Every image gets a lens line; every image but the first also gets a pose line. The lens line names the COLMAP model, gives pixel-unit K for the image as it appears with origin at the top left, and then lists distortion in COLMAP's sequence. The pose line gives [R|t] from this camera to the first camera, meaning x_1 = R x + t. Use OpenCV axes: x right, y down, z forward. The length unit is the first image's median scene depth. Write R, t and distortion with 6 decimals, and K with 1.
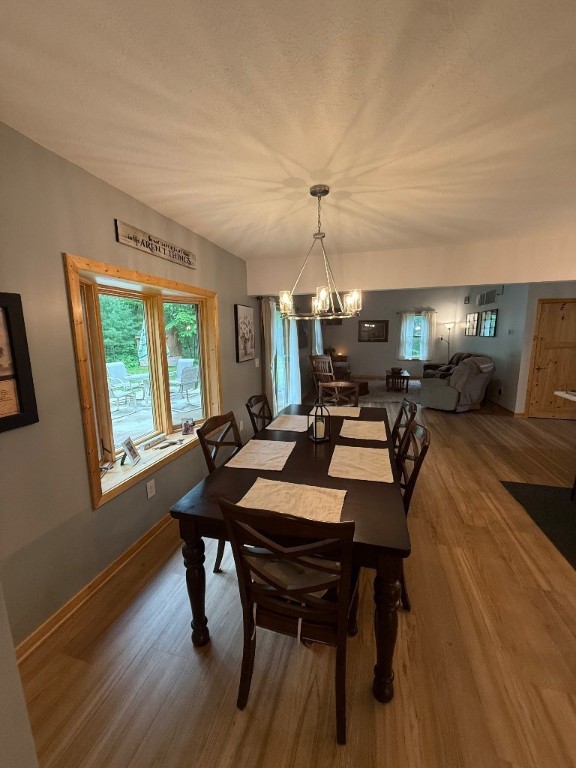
lens RADIAL K [[308.1, 0, 288.3], [0, 308.1, 382.2], [0, 0, 1]] dist [0.001263, -0.000147]
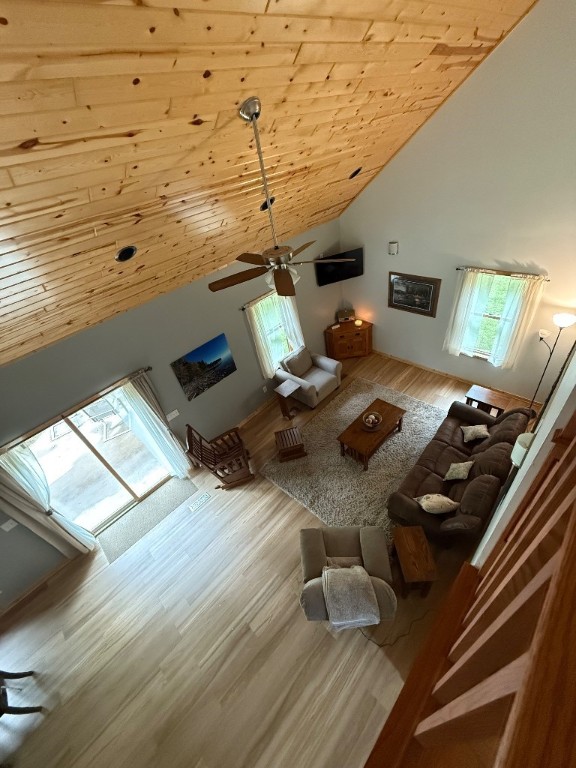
lens RADIAL K [[308.1, 0, 288.6], [0, 308.1, 387.2], [0, 0, 1]] dist [0.001263, -0.000147]
pose [[0.861117, 0.212536, -0.461851, 0.394714], [0.068482, 0.851659, 0.519603, -0.341664], [0.503774, -0.479067, 0.718823, 0.431645]]
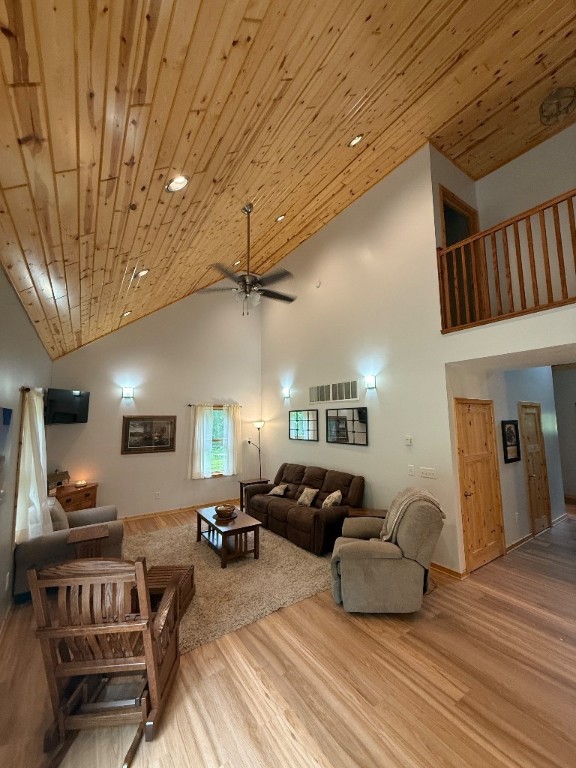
lens RADIAL K [[308.1, 0, 290.1], [0, 308.1, 382.3], [0, 0, 1]] dist [0.001263, -0.000147]
pose [[0.658110, 0.097369, 0.746599, 0.005091], [0.122661, 0.964490, -0.233908, -0.094793], [-0.742863, 0.245516, 0.622797, 0.435966]]
